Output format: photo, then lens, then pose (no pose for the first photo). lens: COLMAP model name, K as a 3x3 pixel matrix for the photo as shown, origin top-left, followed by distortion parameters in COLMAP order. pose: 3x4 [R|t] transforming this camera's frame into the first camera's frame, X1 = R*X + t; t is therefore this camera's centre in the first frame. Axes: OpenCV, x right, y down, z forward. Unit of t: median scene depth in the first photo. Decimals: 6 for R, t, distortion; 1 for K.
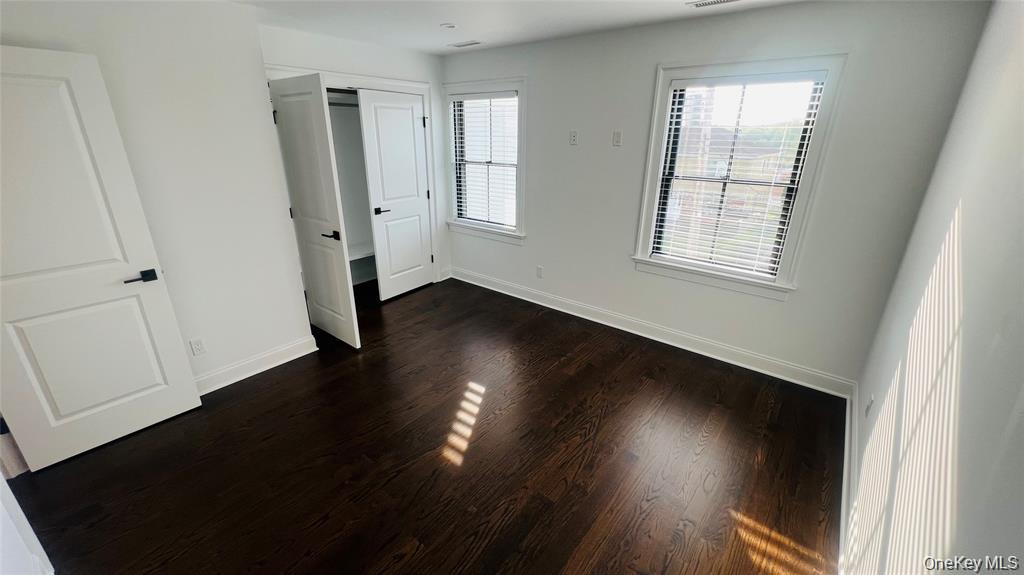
lens RADIAL K [[414.2, 0, 512.0], [0, 414.2, 287.5], [0, 0, 1]] dist [-0.030037, -0.000018]
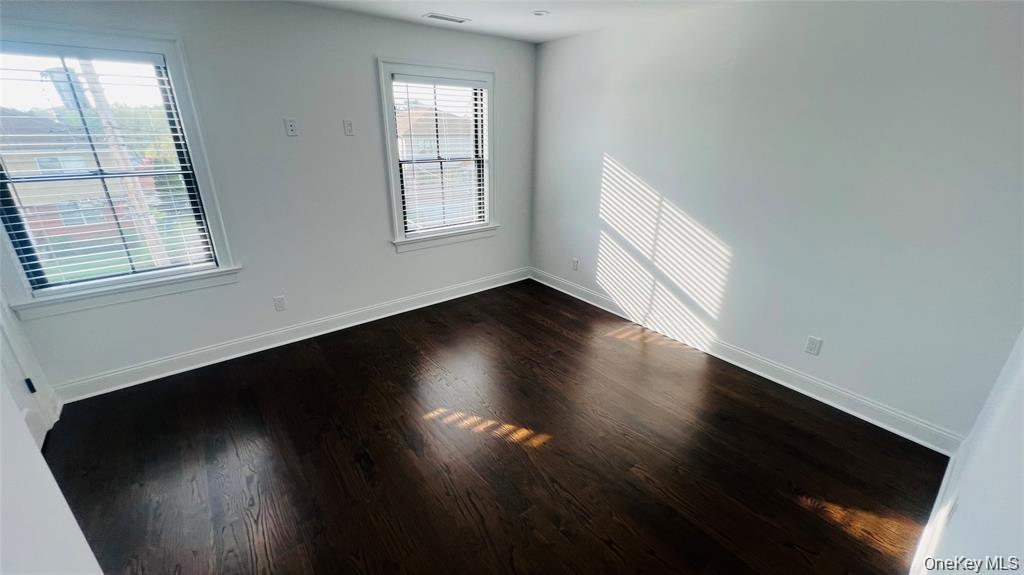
lens RADIAL K [[415.9, 0, 512.0], [0, 415.9, 287.5], [0, 0, 1]] dist [-0.000278, -0.000127]
pose [[0.218262, -0.369259, 0.903332, -0.646517], [0.326107, 0.900036, 0.289118, -0.180511], [-0.919791, 0.231480, 0.316862, 0.423584]]
